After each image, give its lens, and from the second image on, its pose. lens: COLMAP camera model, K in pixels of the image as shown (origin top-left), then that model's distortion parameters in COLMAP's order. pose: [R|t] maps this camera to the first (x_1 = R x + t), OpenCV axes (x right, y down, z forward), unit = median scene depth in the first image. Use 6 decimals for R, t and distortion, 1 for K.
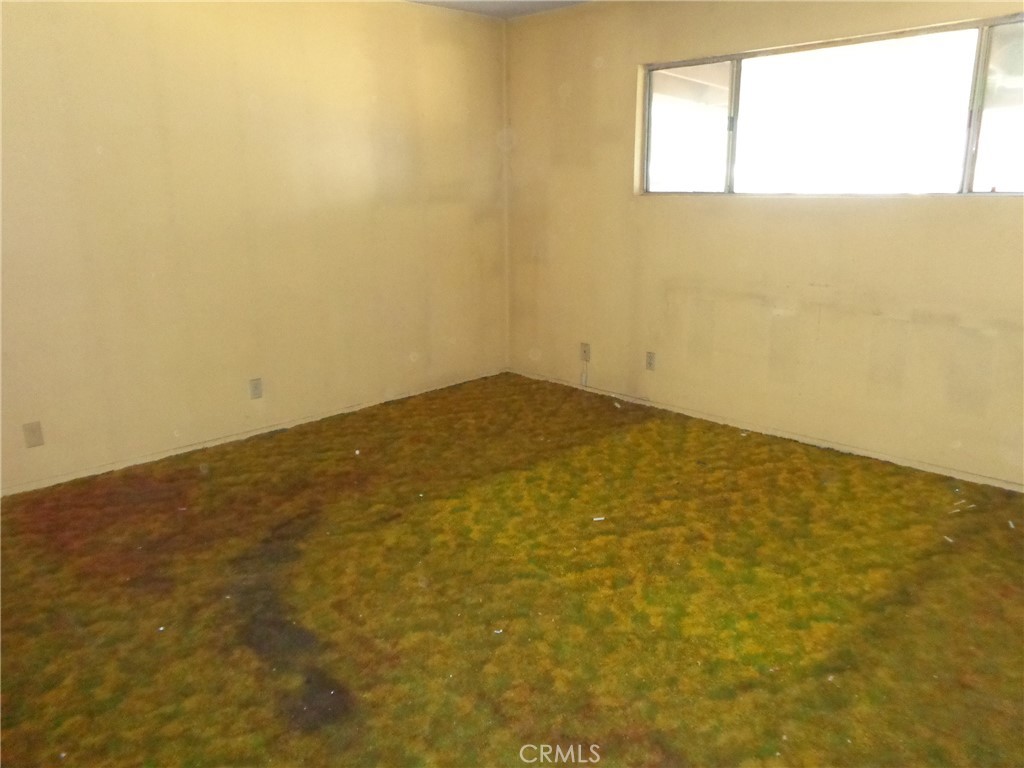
lens RADIAL K [[767.4, 0, 463.1], [0, 767.4, 401.7], [0, 0, 1]] dist [-0.002819, -0.000099]
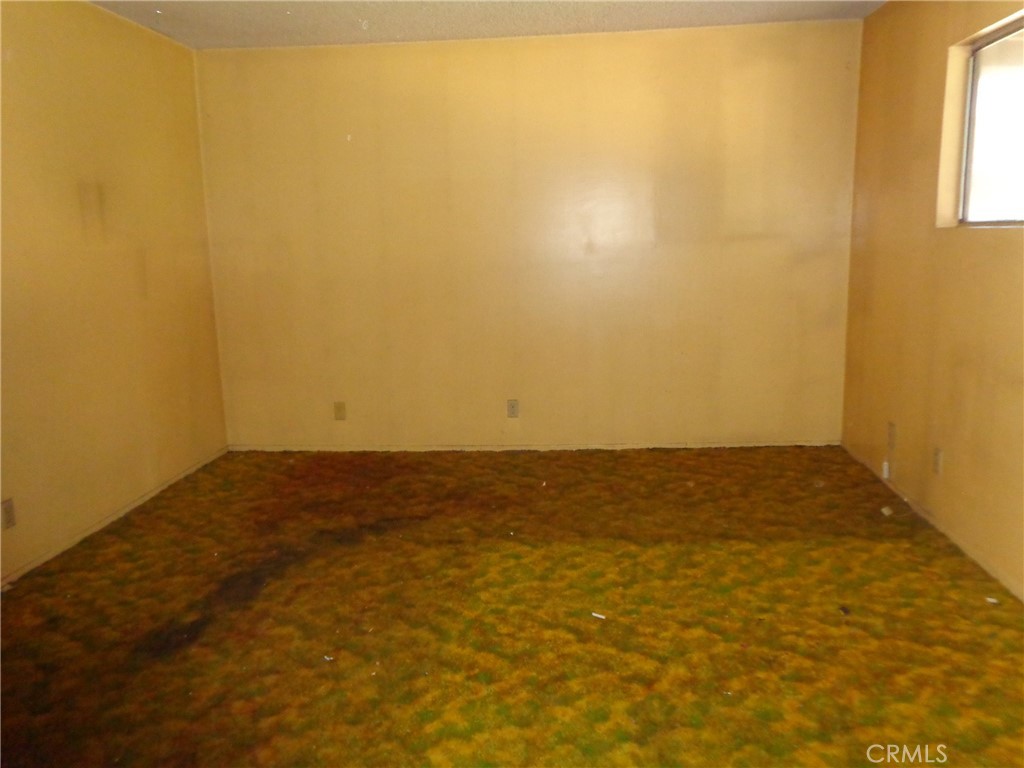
lens RADIAL K [[735.4, 0, 513.5], [0, 735.4, 363.8], [0, 0, 1]] dist [-0.012648, -0.002673]
pose [[0.650356, 0.108171, -0.751889, 0.664536], [-0.180089, 0.983547, -0.014271, -0.083391], [0.737974, 0.144688, 0.659136, 0.364763]]
